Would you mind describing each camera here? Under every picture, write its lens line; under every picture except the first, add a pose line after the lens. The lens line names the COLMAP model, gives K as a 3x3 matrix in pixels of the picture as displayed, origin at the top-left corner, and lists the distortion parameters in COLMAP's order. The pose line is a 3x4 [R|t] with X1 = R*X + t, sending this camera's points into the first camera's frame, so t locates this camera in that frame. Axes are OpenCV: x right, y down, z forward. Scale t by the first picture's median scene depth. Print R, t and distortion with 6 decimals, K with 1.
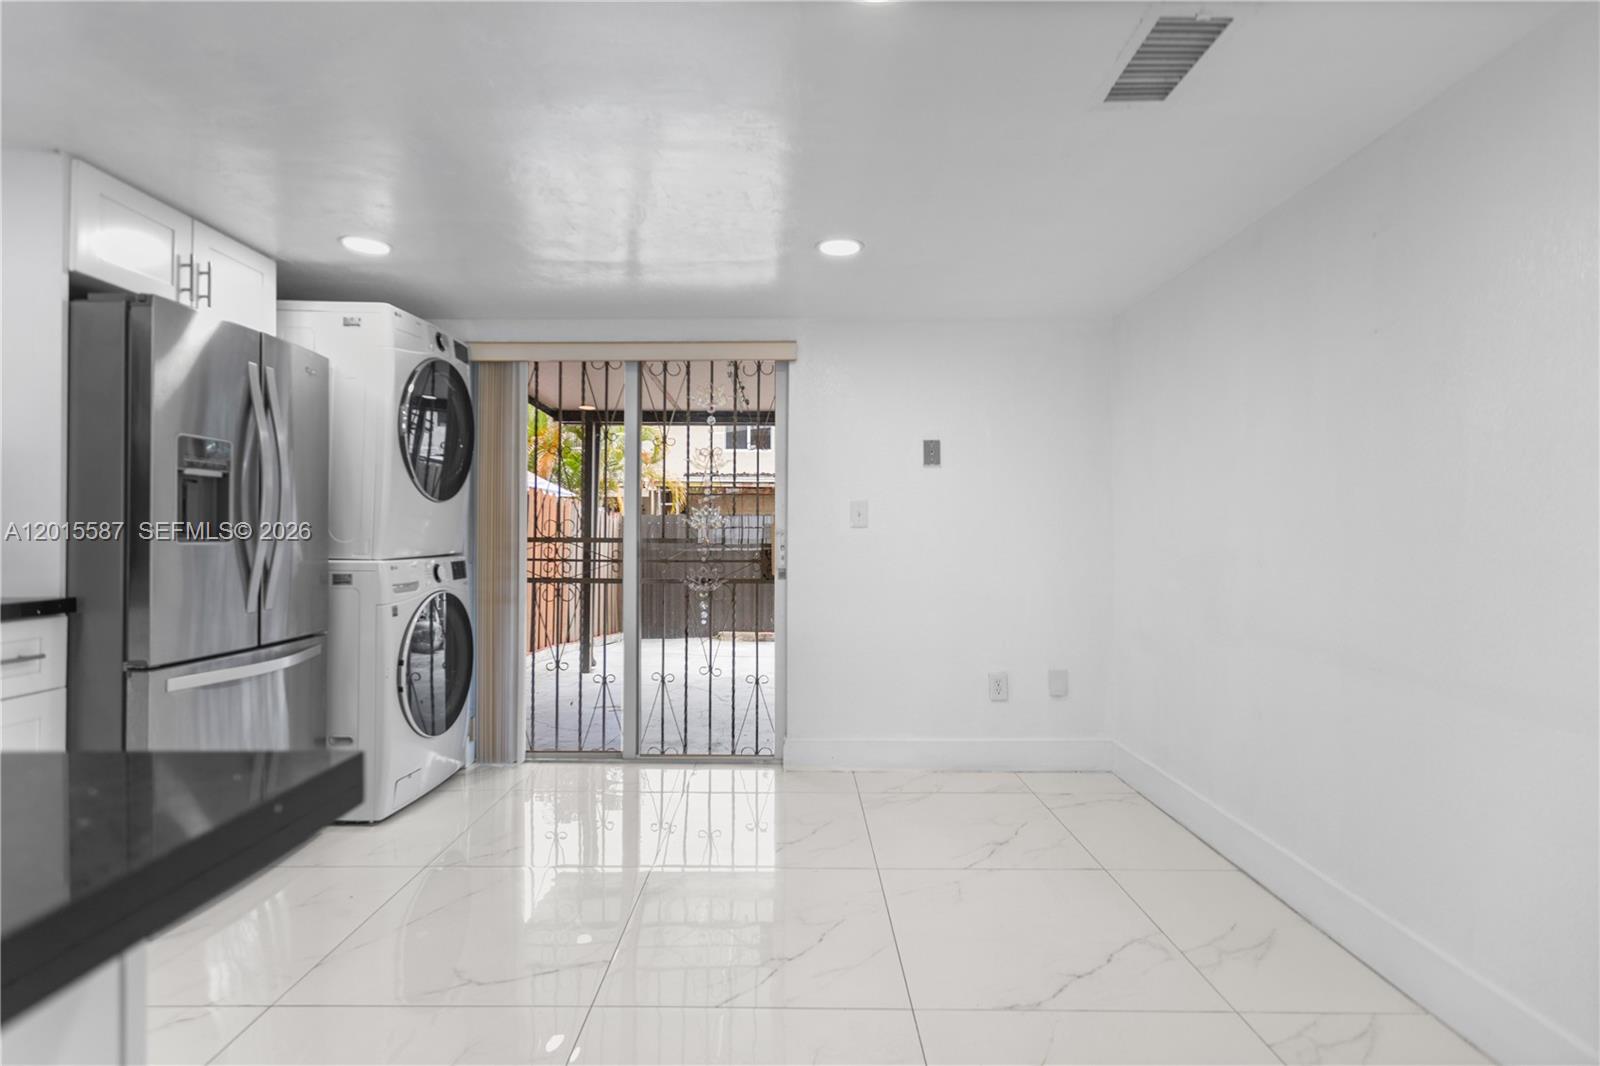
lens RADIAL K [[790.6, 0, 779.6], [0, 790.6, 527.4], [0, 0, 1]] dist [0.009585, 0.001872]
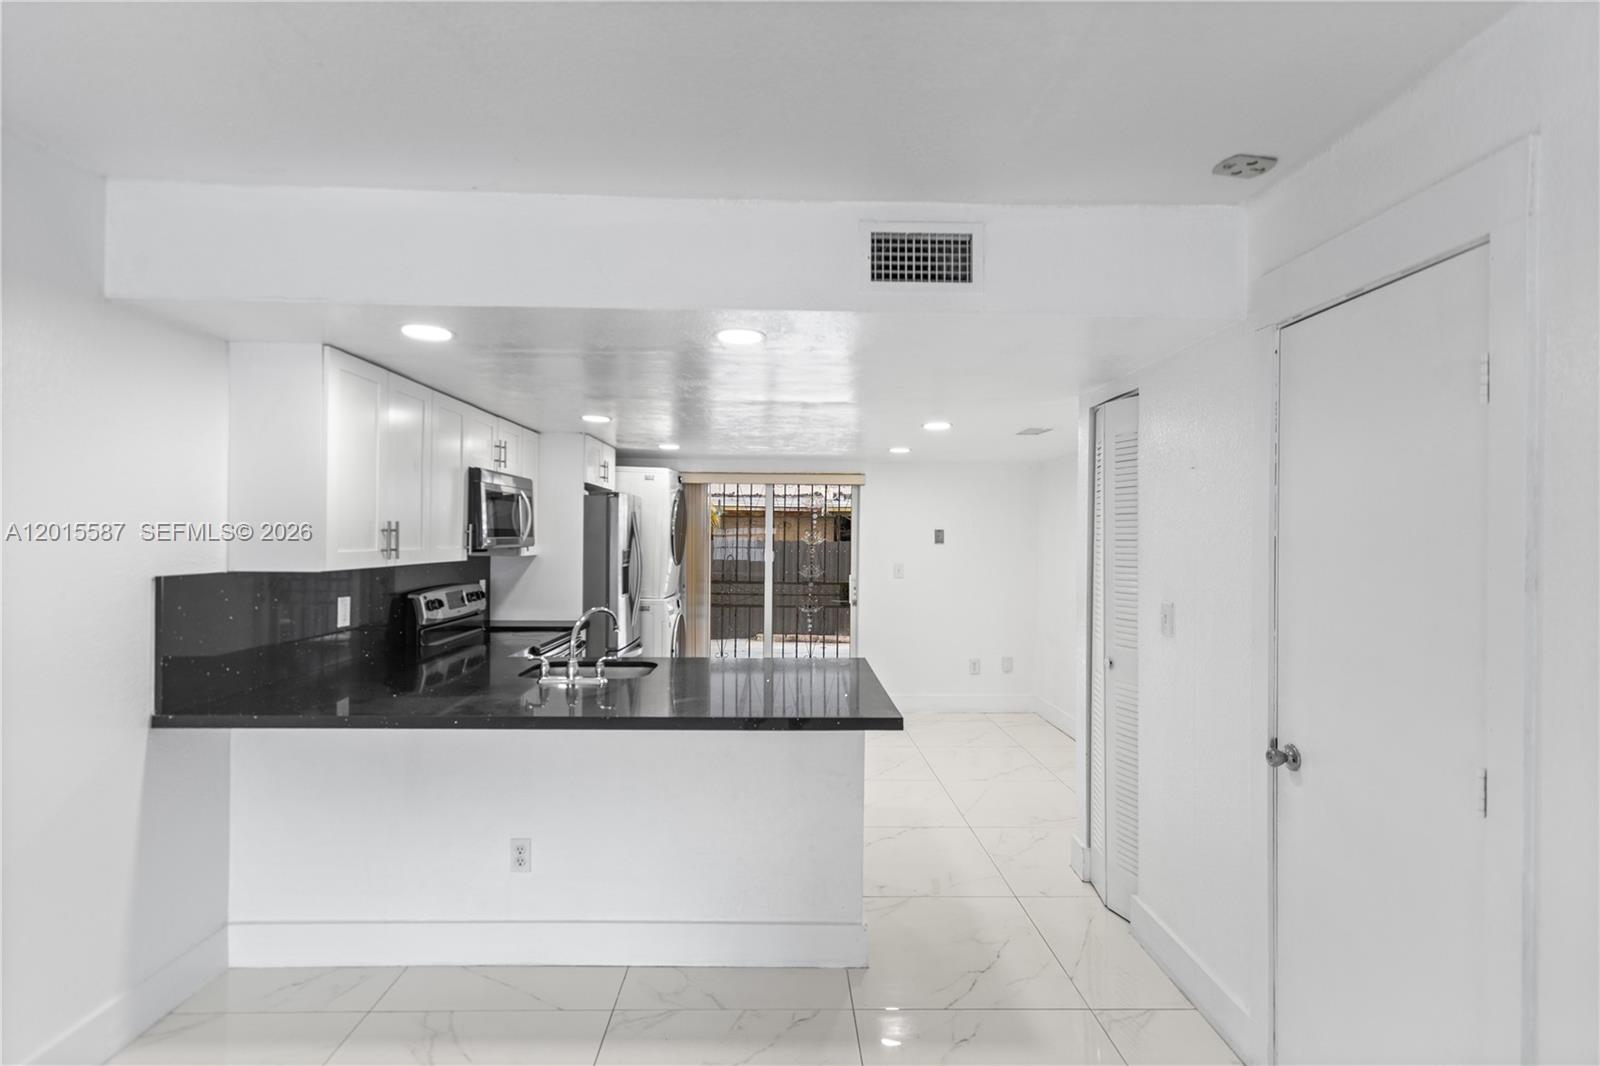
lens RADIAL K [[790.6, 0, 773.4], [0, 790.6, 537.6], [0, 0, 1]] dist [0.009585, 0.001872]
pose [[0.999876, 0.006256, 0.014420, -0.221357], [-0.006442, 0.999896, 0.012910, -0.118331], [-0.014338, -0.013001, 0.999813, -0.833920]]
